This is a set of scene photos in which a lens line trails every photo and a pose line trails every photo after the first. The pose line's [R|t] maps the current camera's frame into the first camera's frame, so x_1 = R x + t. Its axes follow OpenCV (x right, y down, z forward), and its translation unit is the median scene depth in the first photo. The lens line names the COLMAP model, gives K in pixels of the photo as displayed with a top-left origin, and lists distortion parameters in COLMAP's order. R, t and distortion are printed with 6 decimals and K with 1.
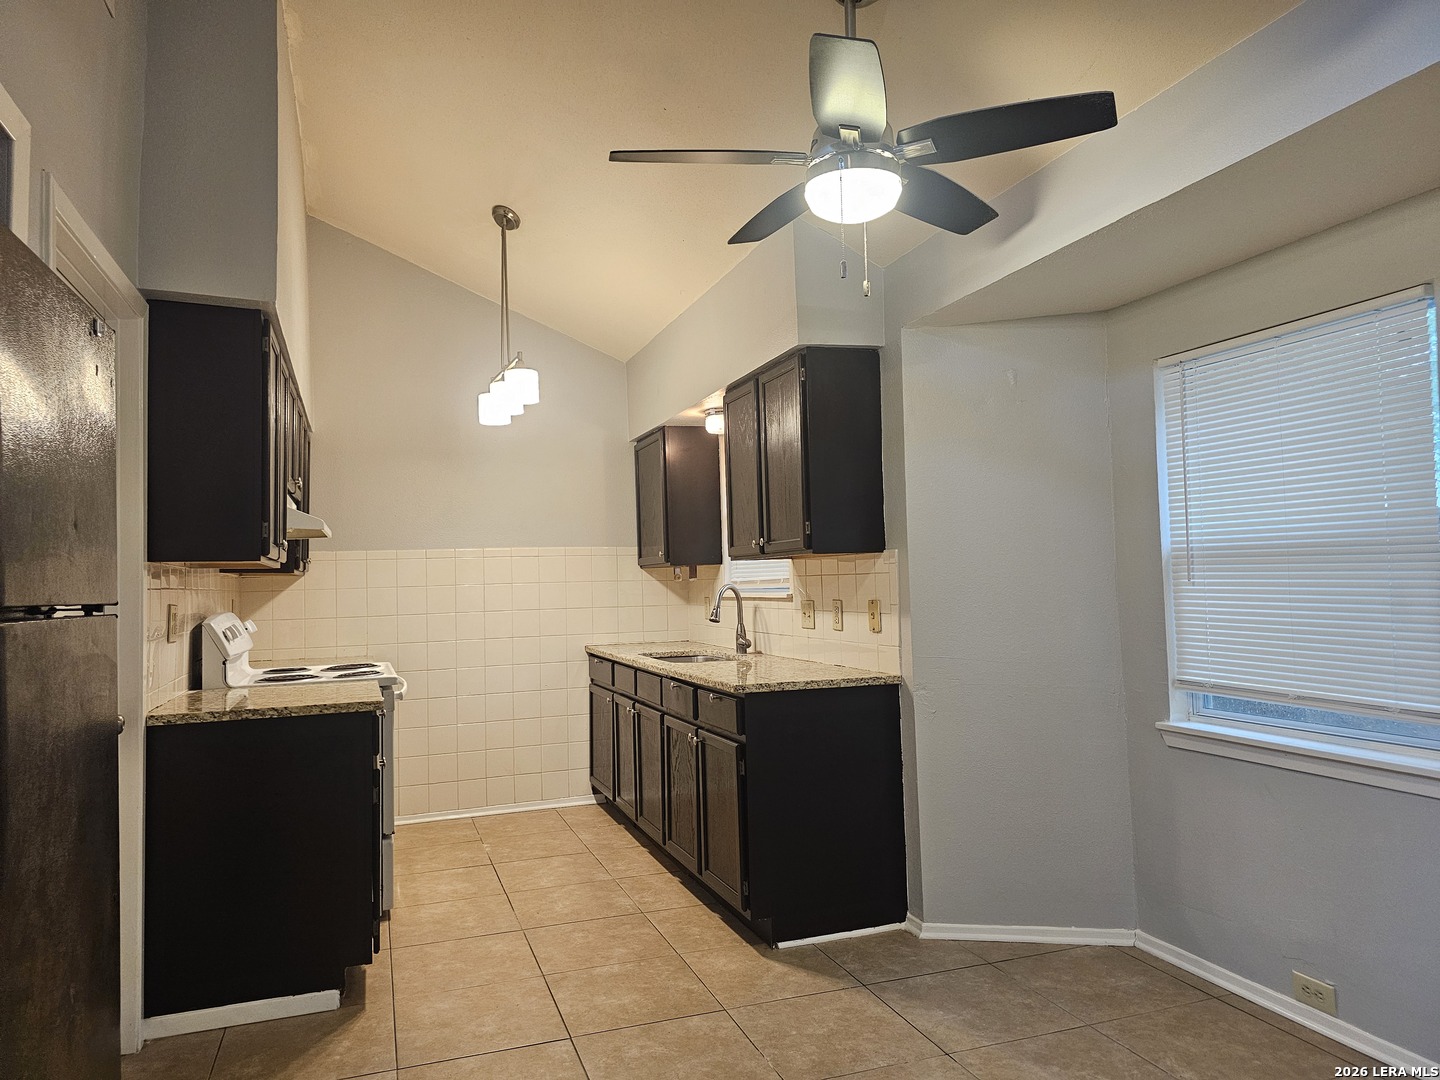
lens RADIAL K [[962.2, 0, 710.4], [0, 962.2, 539.8], [0, 0, 1]] dist [0.025154, -0.009849]
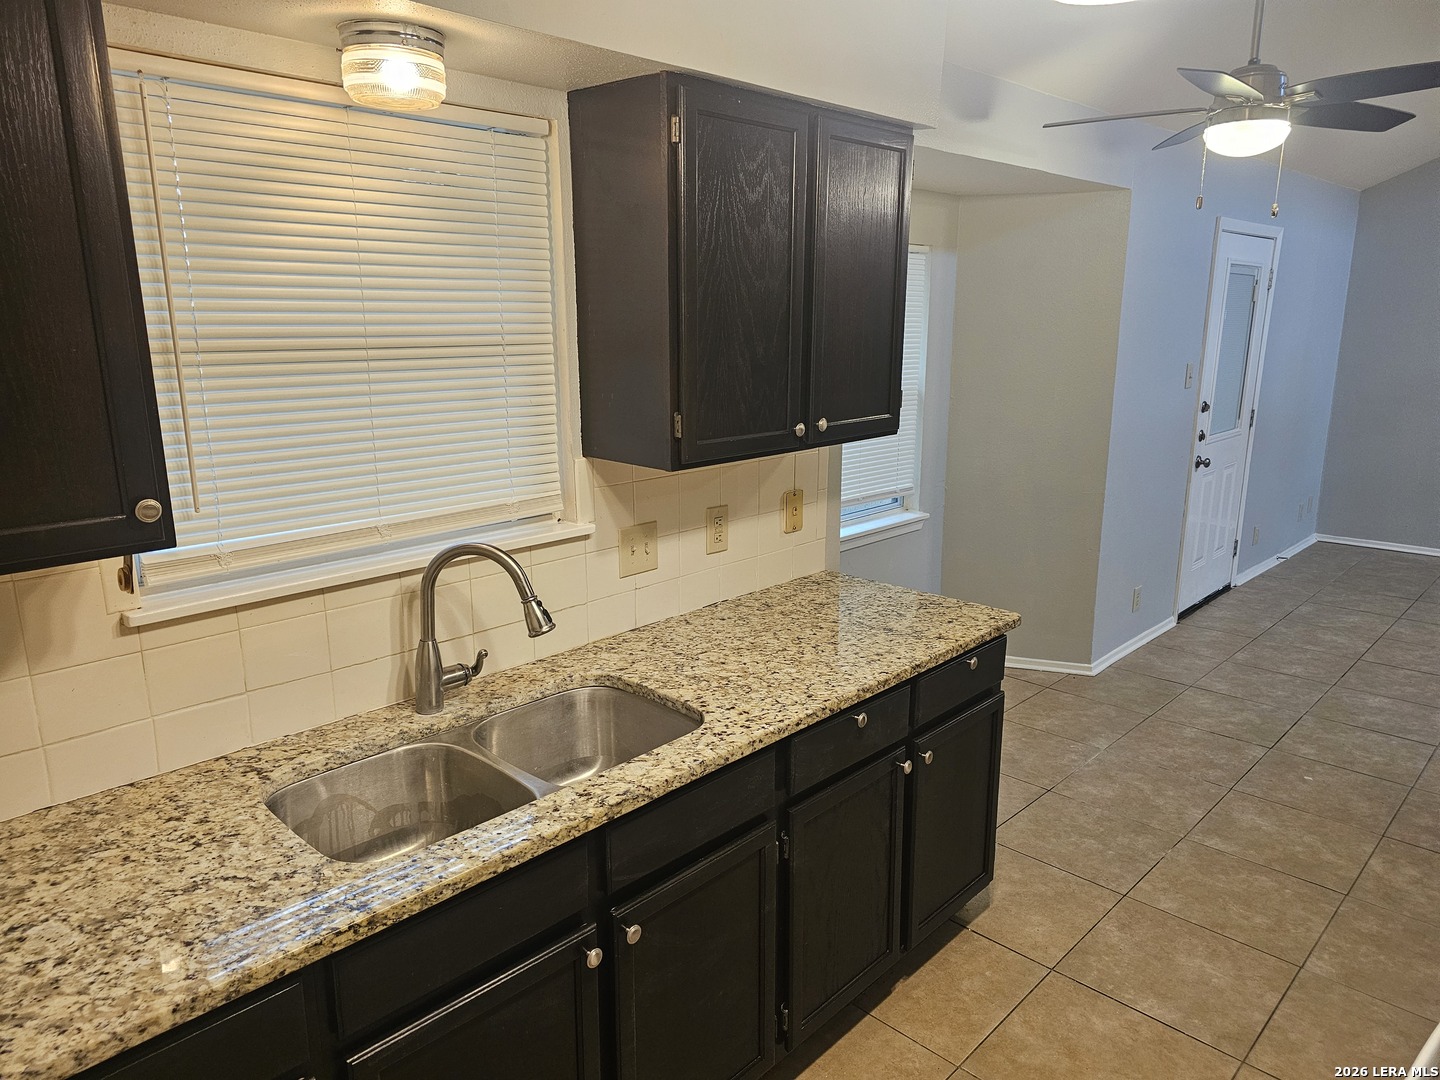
lens RADIAL K [[962.2, 0, 733.8], [0, 962.2, 545.0], [0, 0, 1]] dist [0.025154, -0.009849]
pose [[-0.450861, -0.185716, 0.873060, -0.463035], [-0.026908, 0.980499, 0.194675, -0.039138], [-0.892189, 0.064279, -0.447066, 1.355743]]
